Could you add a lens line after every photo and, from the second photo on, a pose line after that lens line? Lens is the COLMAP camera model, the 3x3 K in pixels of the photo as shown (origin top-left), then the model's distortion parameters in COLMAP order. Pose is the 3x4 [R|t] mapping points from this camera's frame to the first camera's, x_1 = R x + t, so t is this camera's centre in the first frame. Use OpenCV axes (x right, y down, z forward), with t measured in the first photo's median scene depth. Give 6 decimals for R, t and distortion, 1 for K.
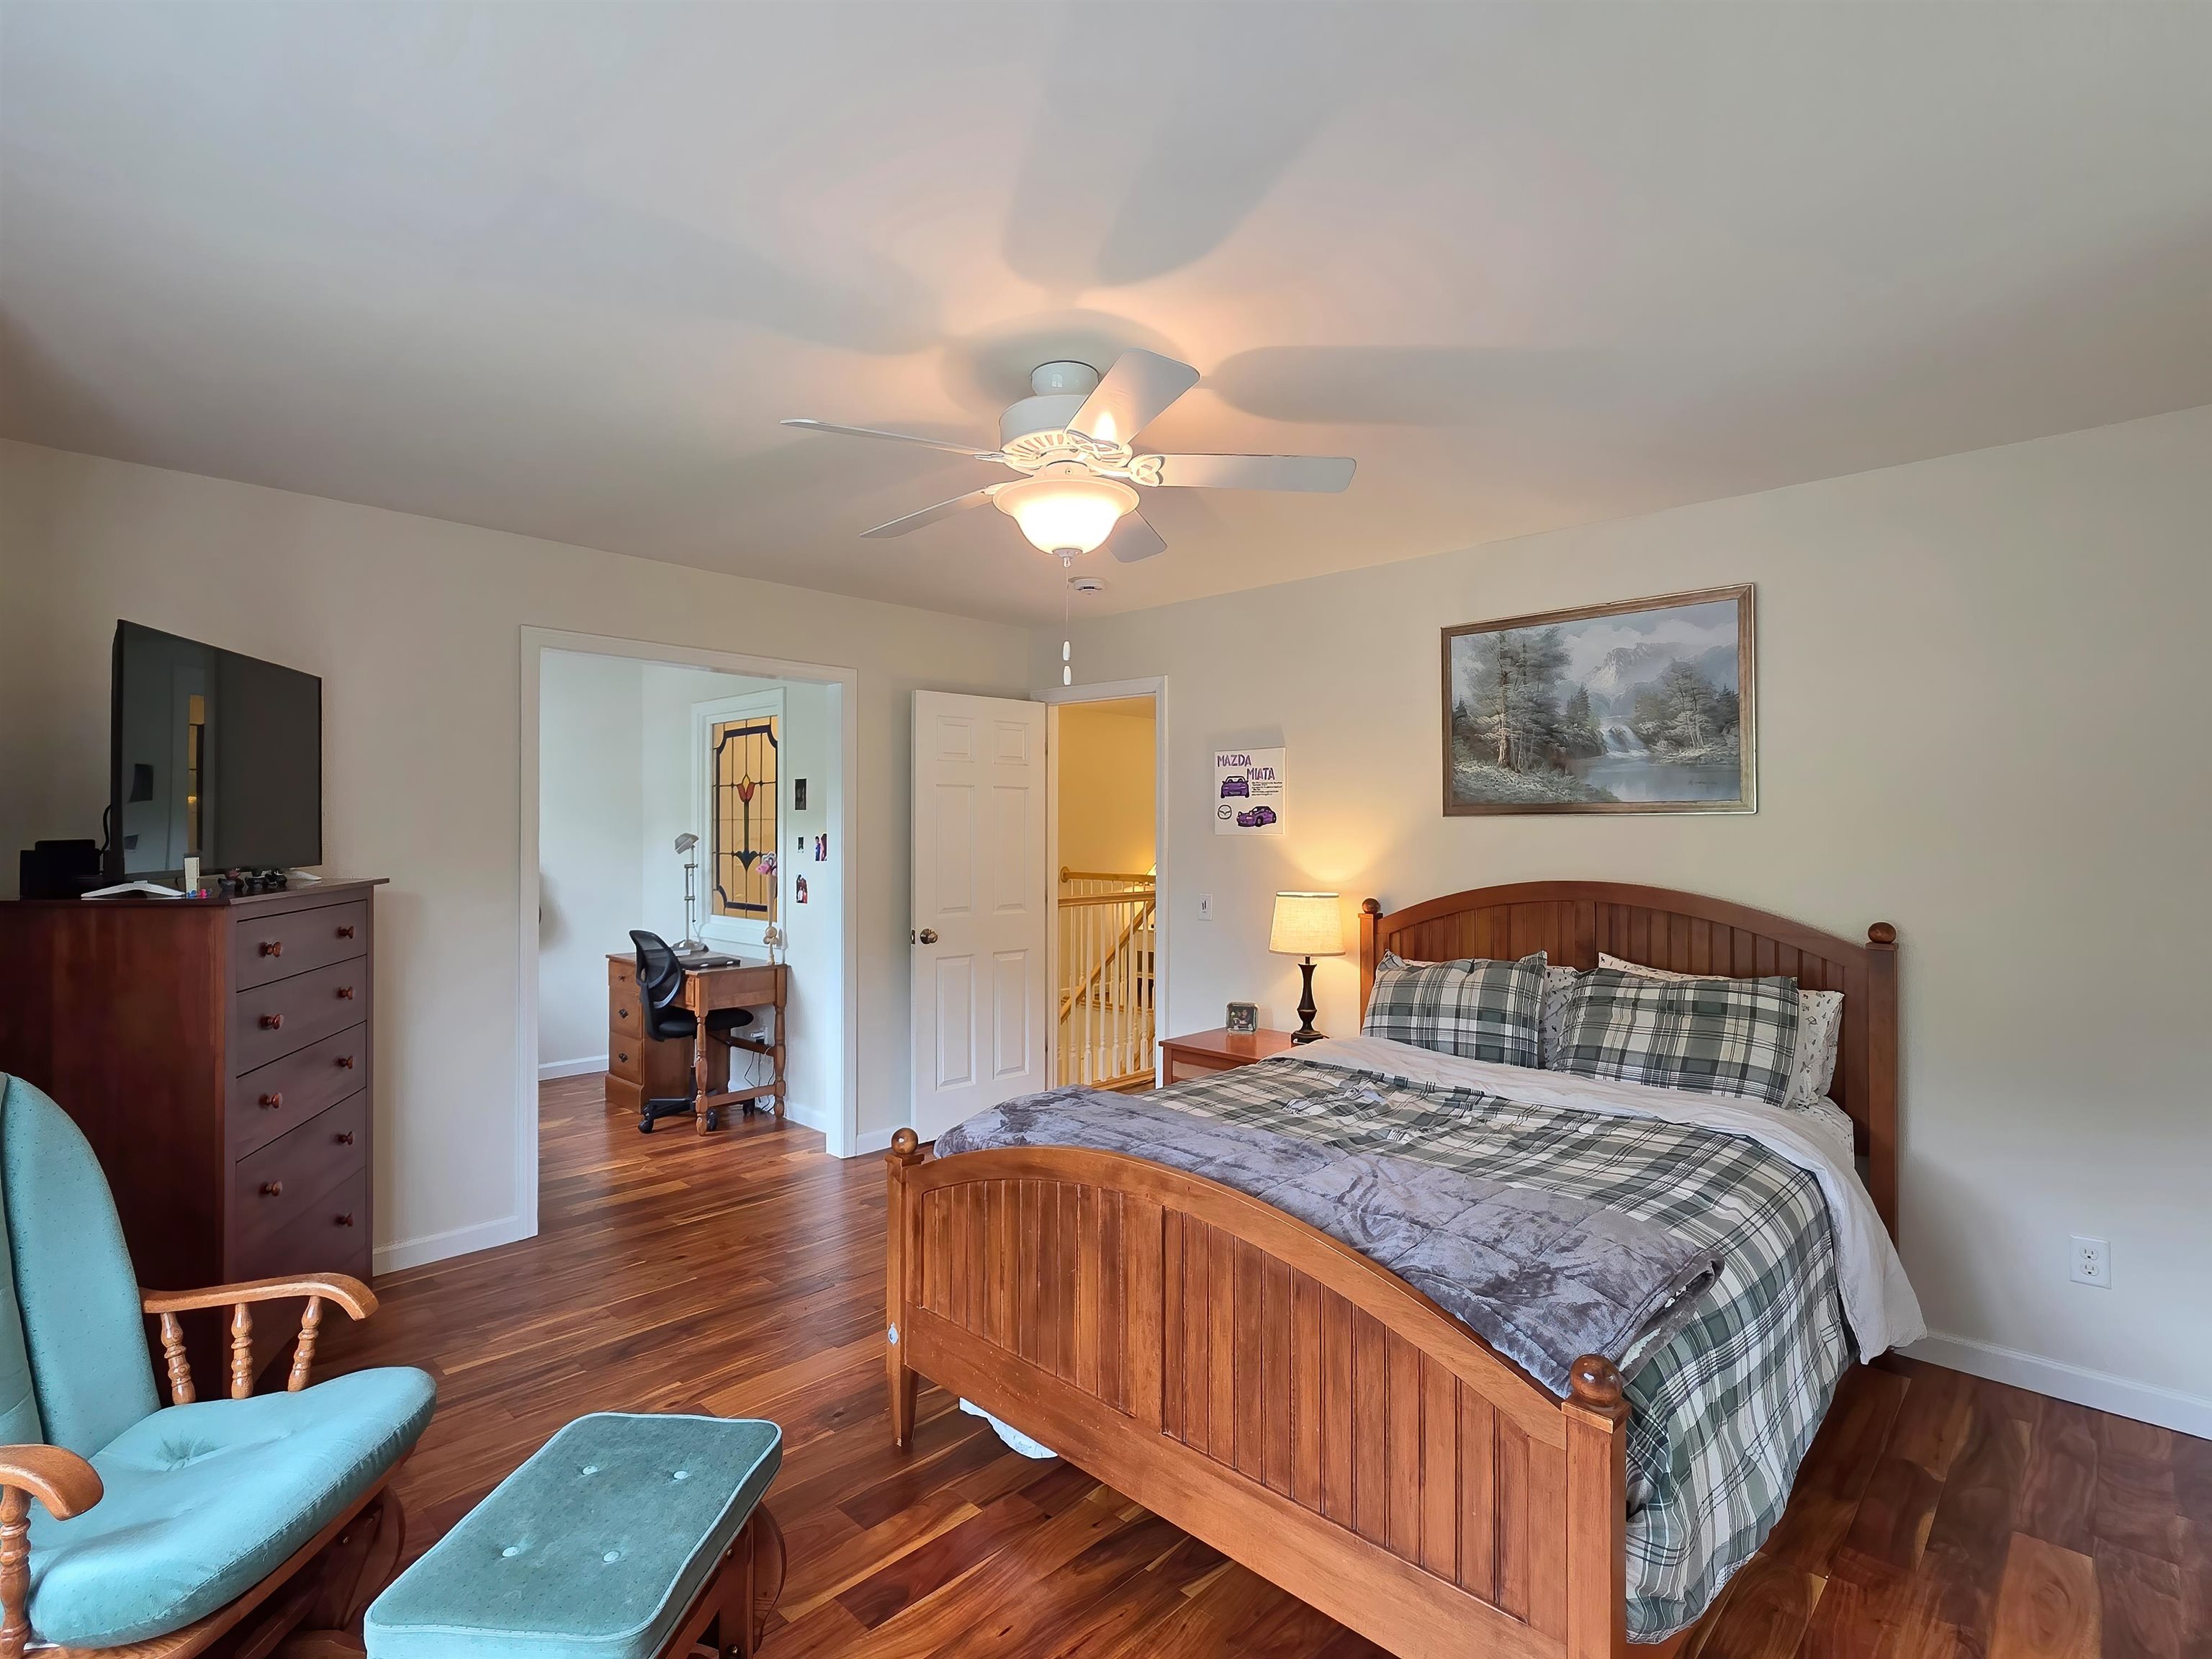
lens RADIAL K [[1079.6, 0, 1102.0], [0, 1079.6, 825.9], [0, 0, 1]] dist [0.006052, -0.000302]
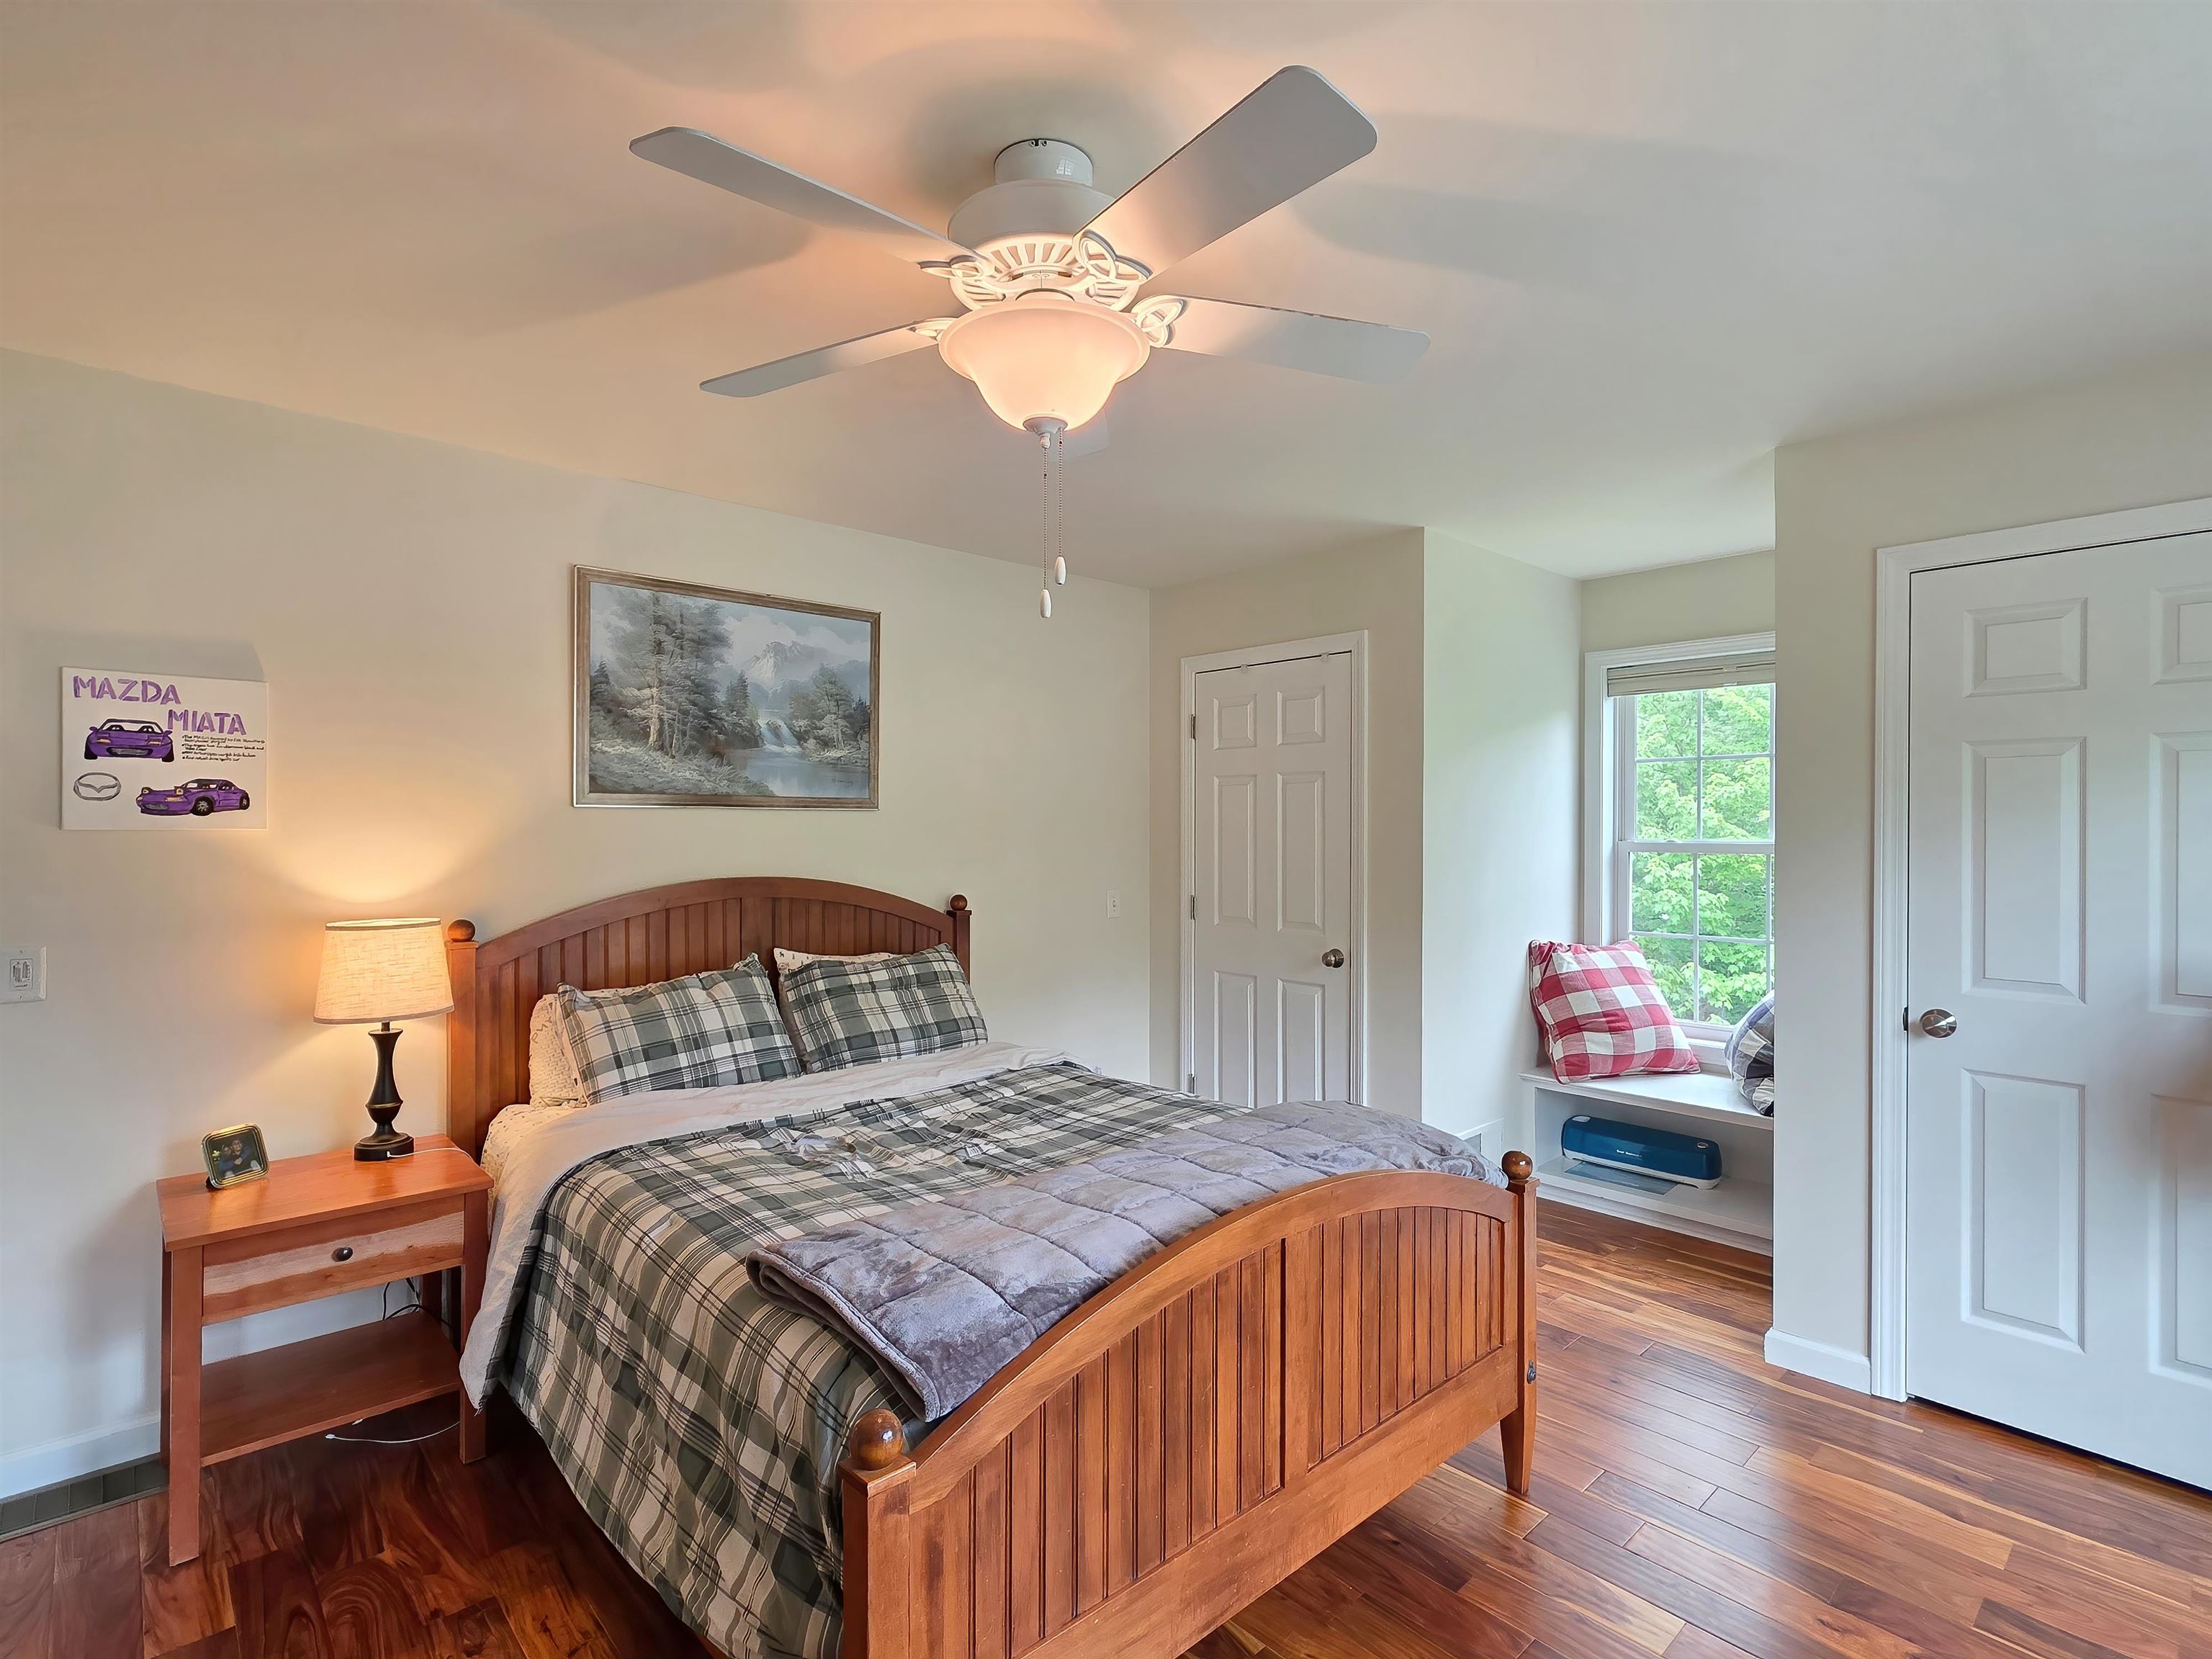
lens RADIAL K [[1079.6, 0, 1101.7], [0, 1079.6, 829.8], [0, 0, 1]] dist [0.006052, -0.000302]
pose [[0.056986, -0.004244, 0.998366, -0.496590], [-0.008328, 0.999954, 0.004726, 0.001952], [-0.998340, -0.008584, 0.056948, 0.633142]]
